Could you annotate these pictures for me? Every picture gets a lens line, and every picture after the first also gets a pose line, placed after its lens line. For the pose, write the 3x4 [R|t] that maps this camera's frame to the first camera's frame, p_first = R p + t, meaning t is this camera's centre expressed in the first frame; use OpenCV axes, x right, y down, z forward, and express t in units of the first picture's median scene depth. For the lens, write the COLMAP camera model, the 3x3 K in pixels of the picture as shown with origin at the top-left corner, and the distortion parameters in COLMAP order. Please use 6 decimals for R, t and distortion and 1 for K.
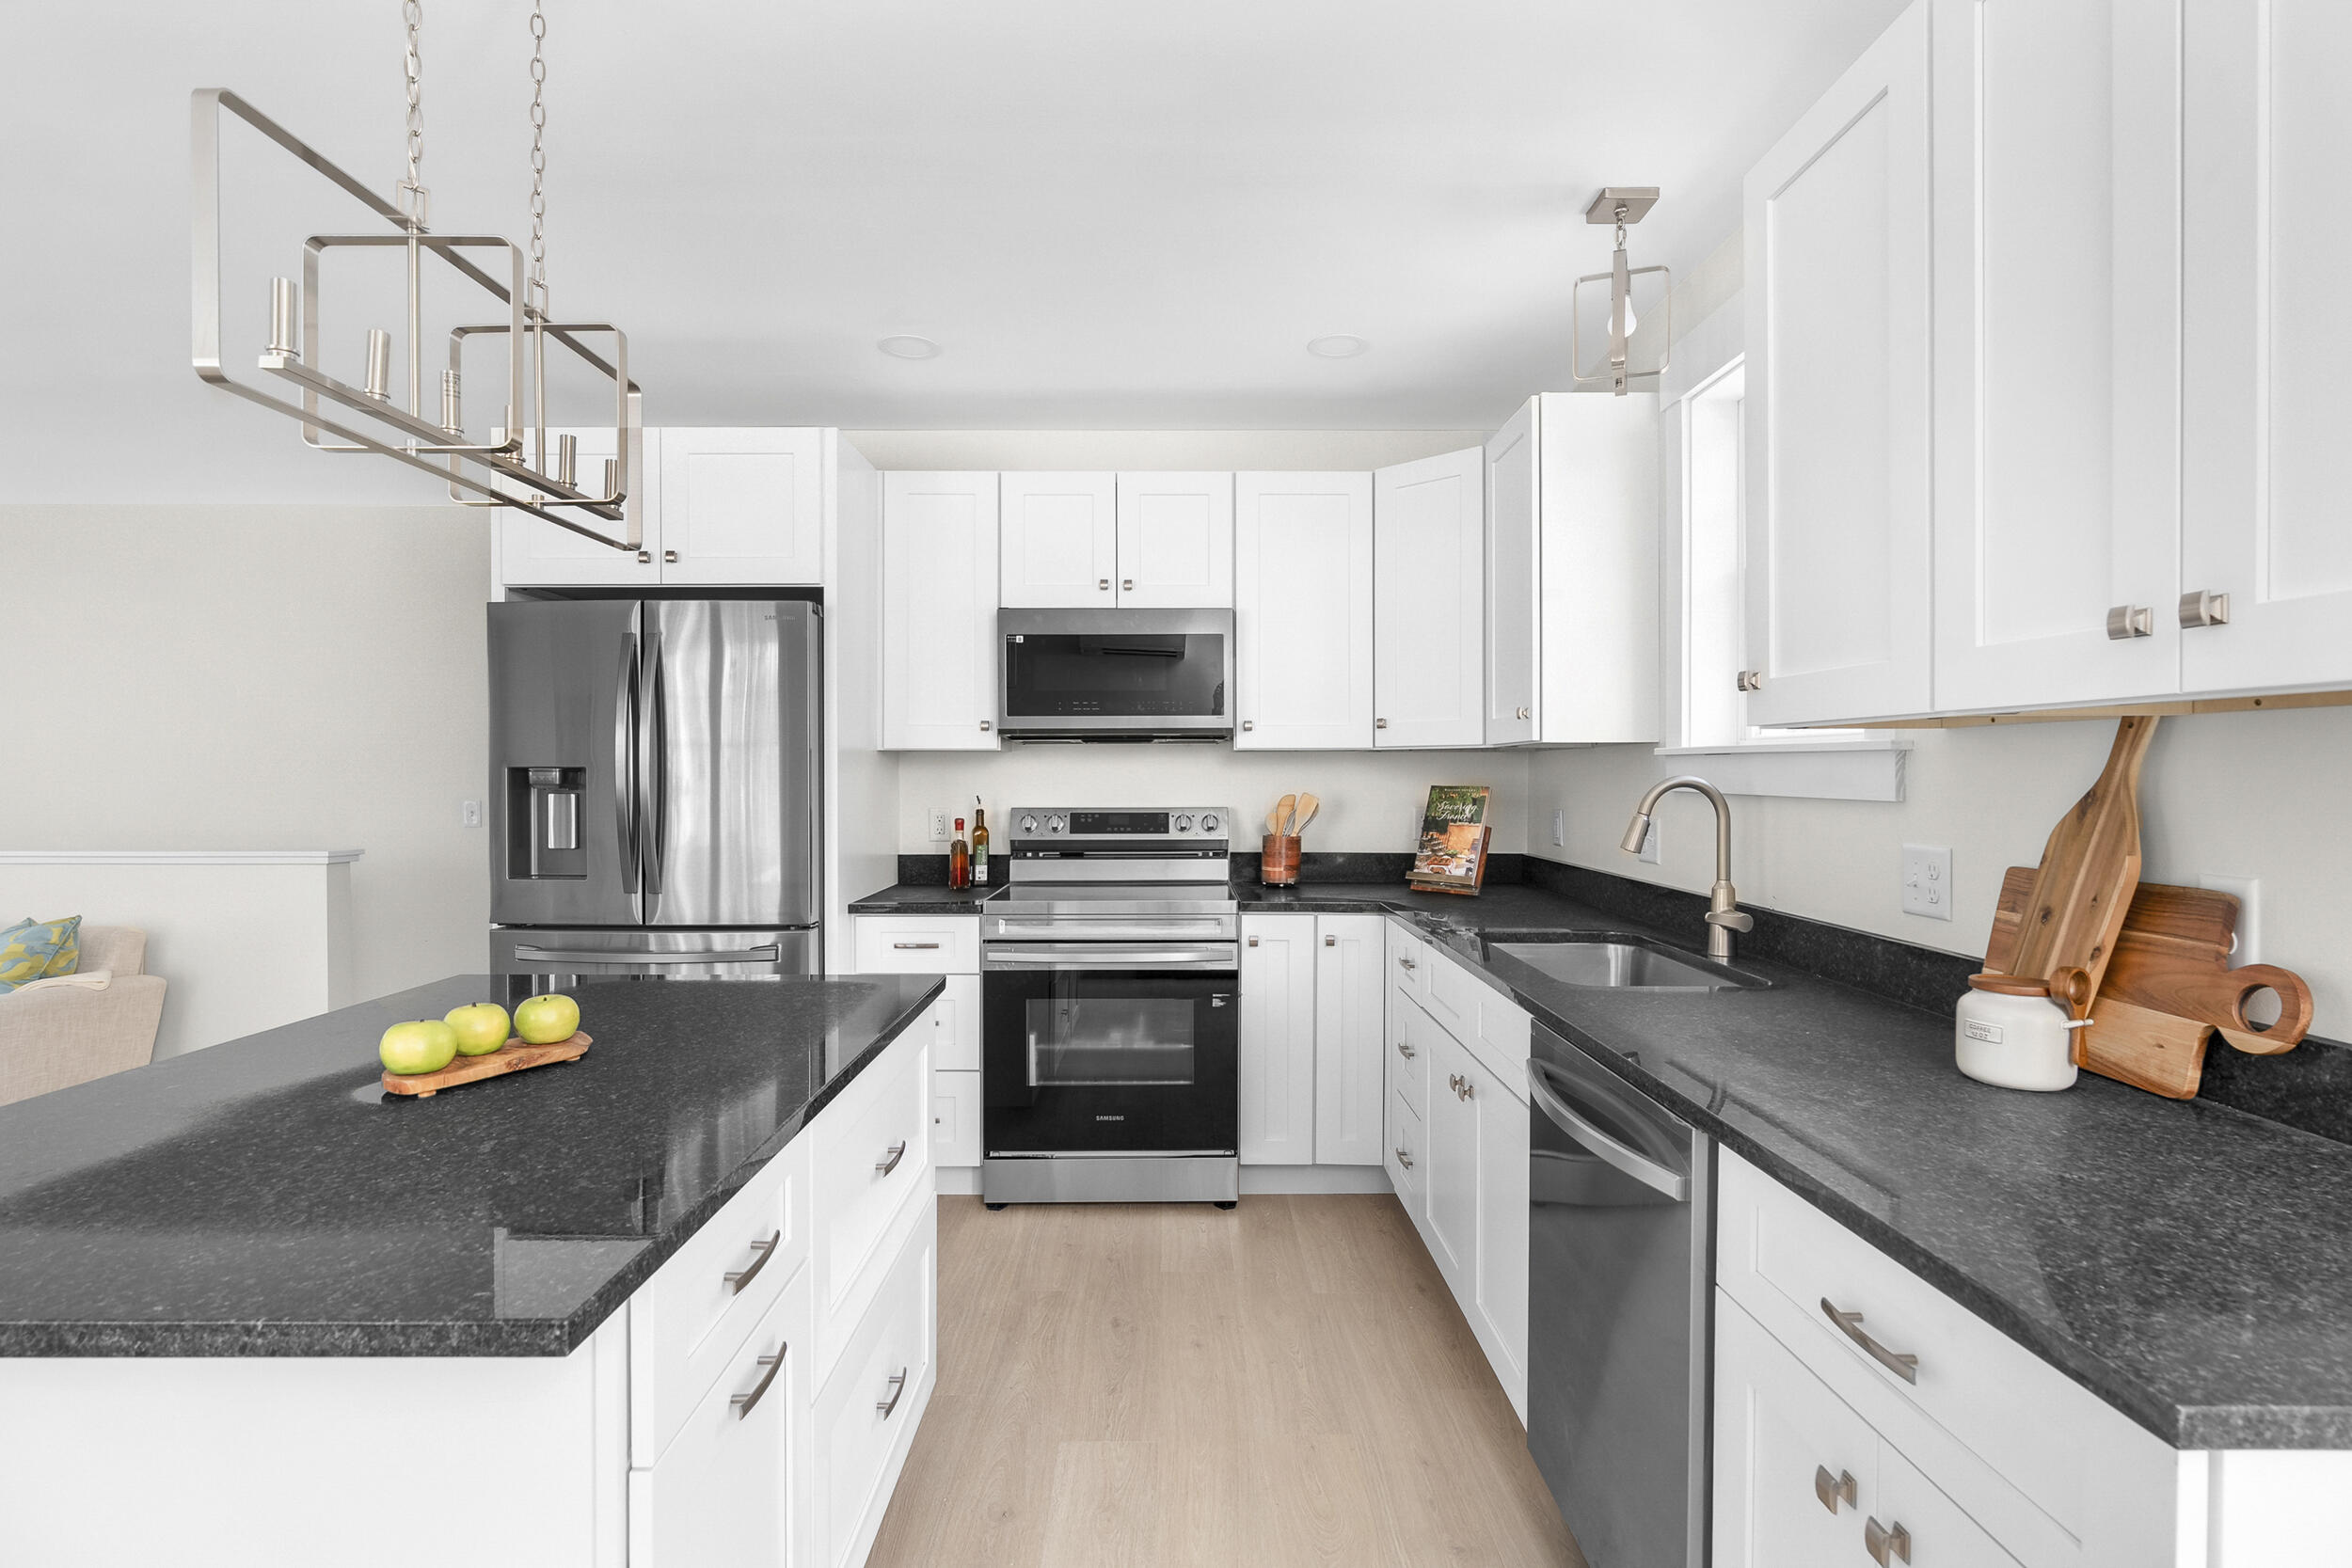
lens RADIAL K [[1126.0, 0, 1176.0], [0, 1126.0, 784.0], [0, 0, 1]] dist [-0.001408, 0.000189]
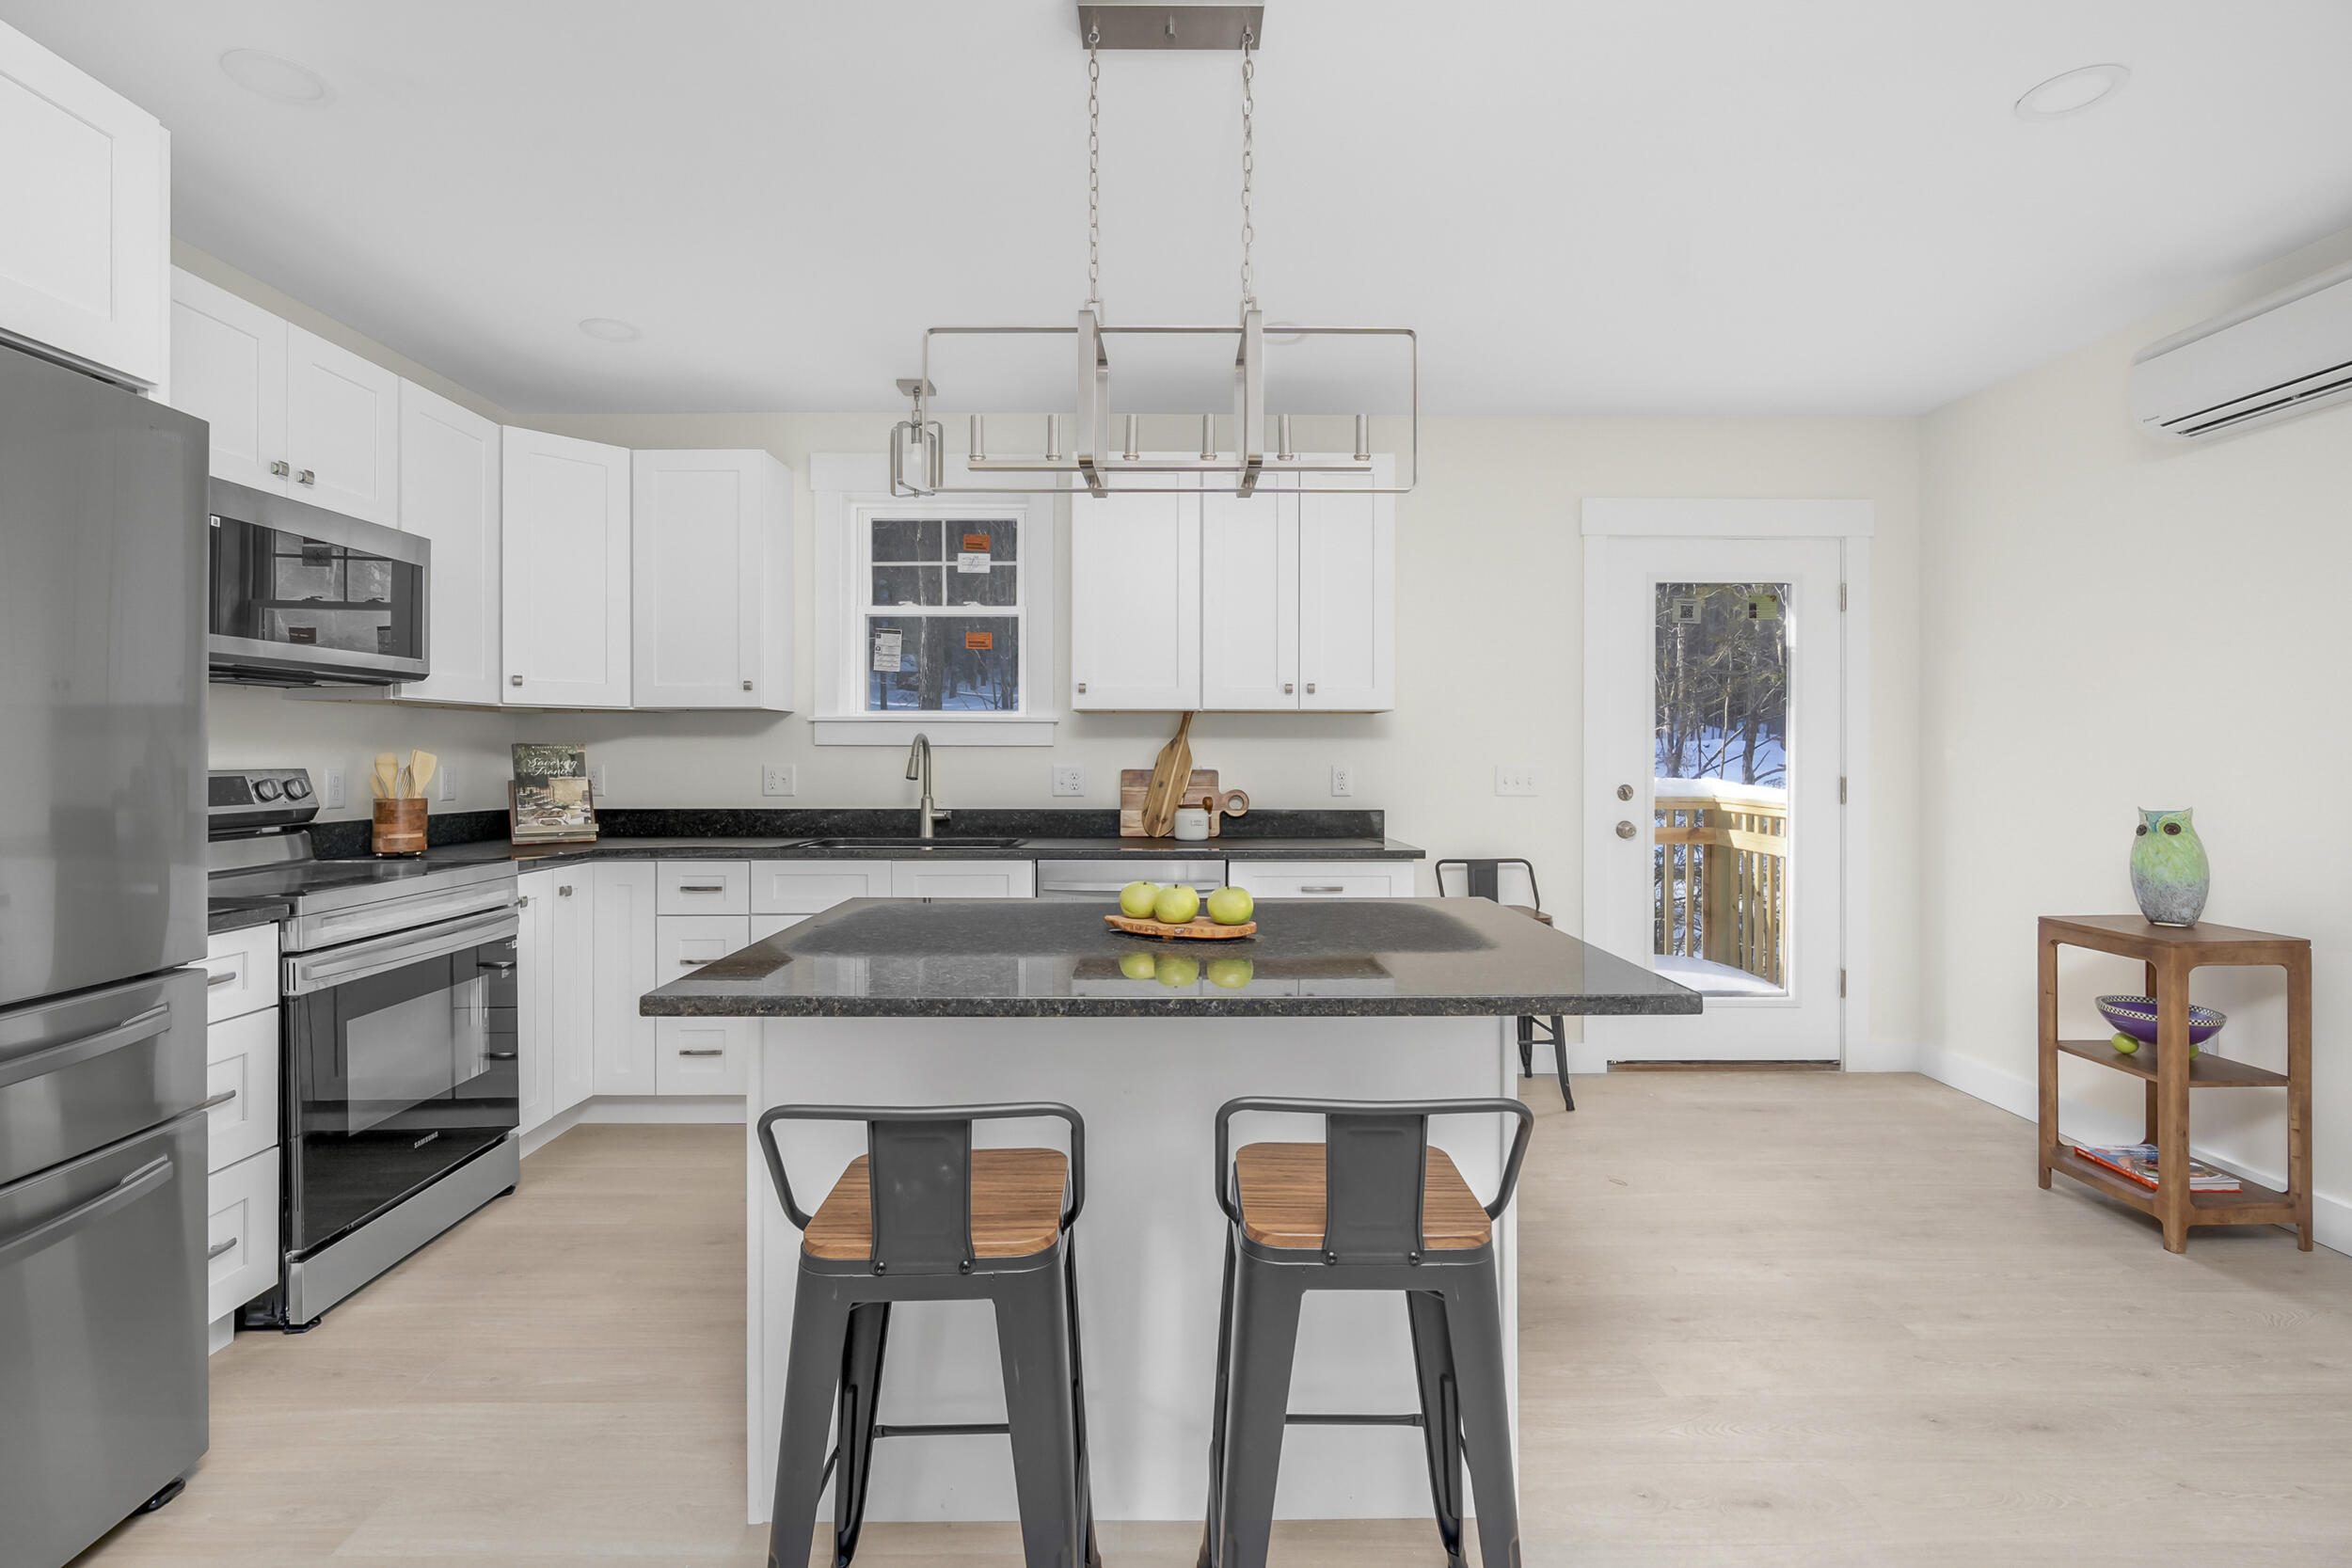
lens RADIAL K [[1062.1, 0, 1185.0], [0, 1062.1, 755.7], [0, 0, 1]] dist [-0.001280, 0.000448]
pose [[-0.003736, -0.001195, 0.999992, -0.771850], [0.010440, 0.999945, 0.001234, 0.018905], [-0.999939, 0.010444, -0.003723, 0.409183]]
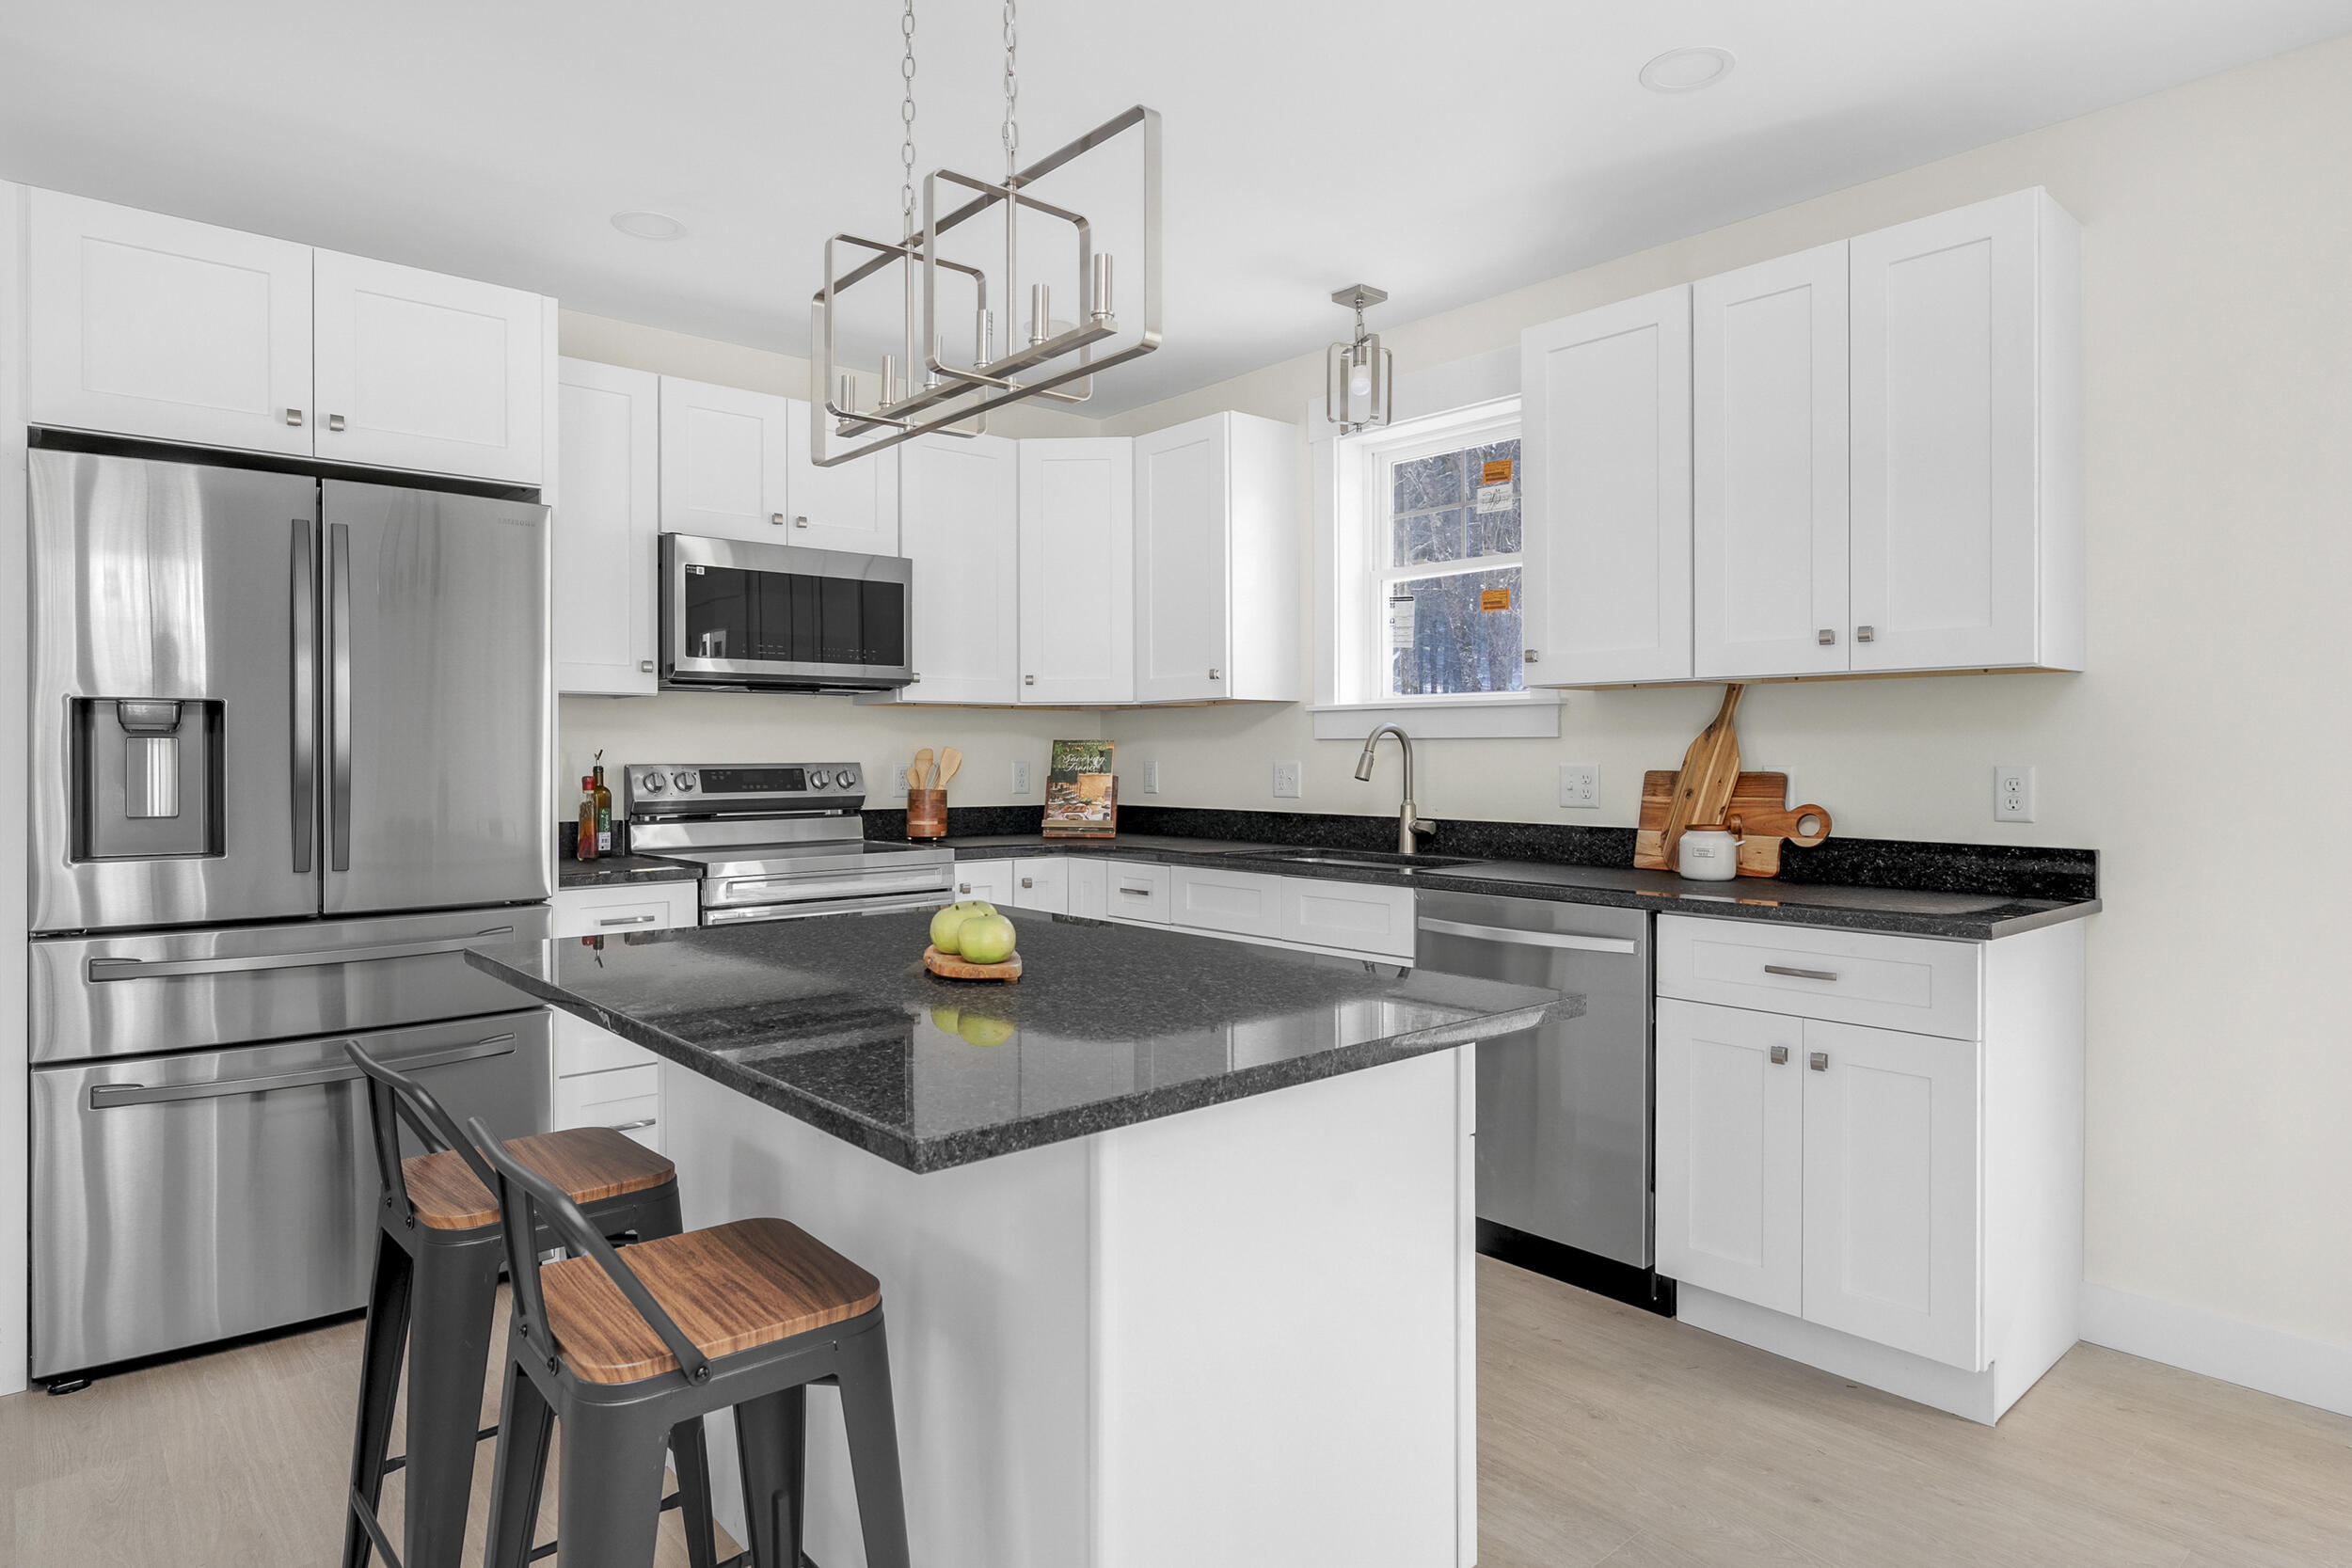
lens RADIAL K [[1321.8, 0, 1175.6], [0, 1321.8, 754.6], [0, 0, 1]] dist [-0.003190, 0.000153]
pose [[0.754322, -0.001731, 0.656502, -0.531909], [0.008914, 0.999931, -0.007606, 0.027034], [-0.656444, 0.011589, 0.754286, -0.025115]]
